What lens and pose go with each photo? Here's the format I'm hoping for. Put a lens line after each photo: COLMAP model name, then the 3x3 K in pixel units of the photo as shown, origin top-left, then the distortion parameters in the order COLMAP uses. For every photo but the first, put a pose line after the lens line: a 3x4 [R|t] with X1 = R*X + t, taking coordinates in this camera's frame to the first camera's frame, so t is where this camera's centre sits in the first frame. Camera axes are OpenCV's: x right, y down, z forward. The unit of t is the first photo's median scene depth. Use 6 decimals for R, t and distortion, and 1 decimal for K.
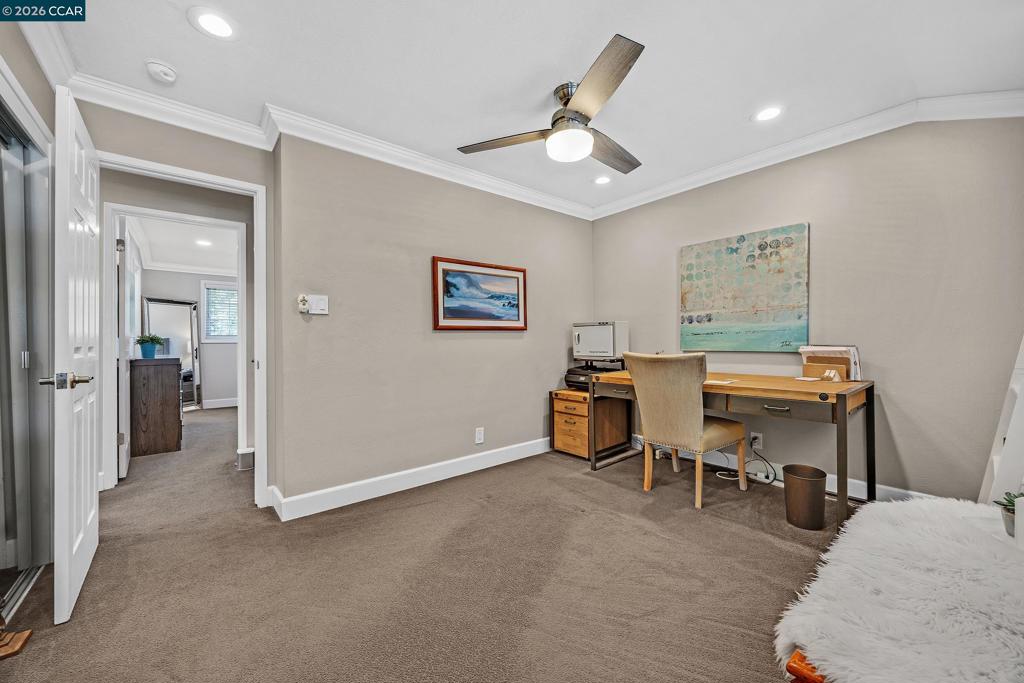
lens RADIAL K [[391.3, 0, 514.5], [0, 391.3, 339.7], [0, 0, 1]] dist [-0.000562, 0.000078]
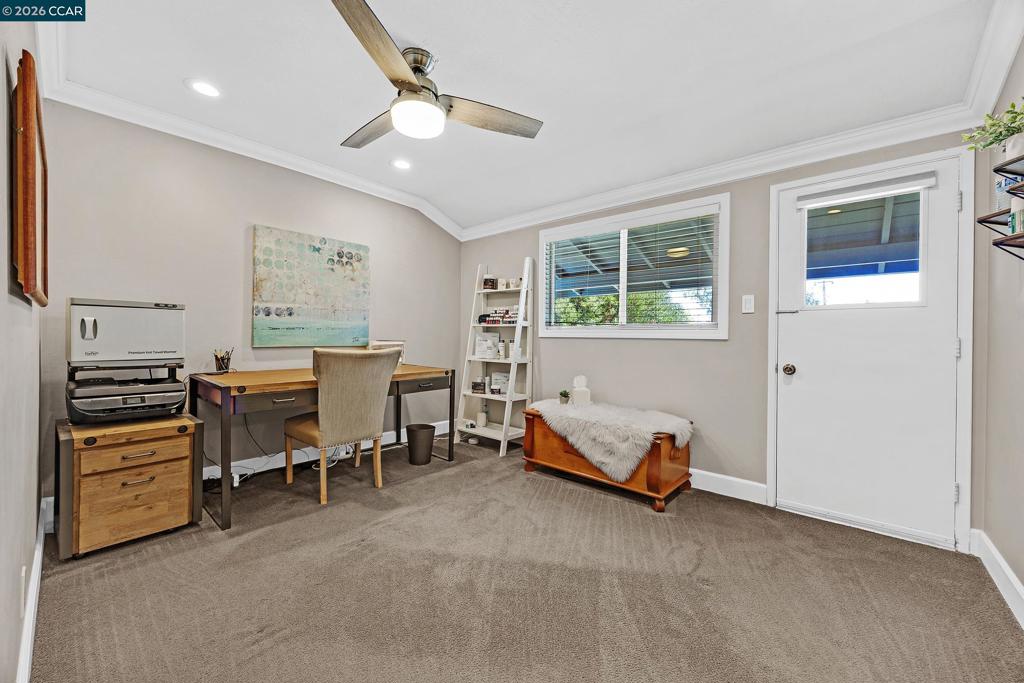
lens RADIAL K [[391.3, 0, 514.5], [0, 391.3, 339.7], [0, 0, 1]] dist [-0.000562, 0.000078]
pose [[-0.164108, -0.000919, 0.986442, -0.553181], [-0.014969, 0.999887, -0.001559, 0.005357], [-0.986329, -0.015022, -0.164103, 0.651062]]
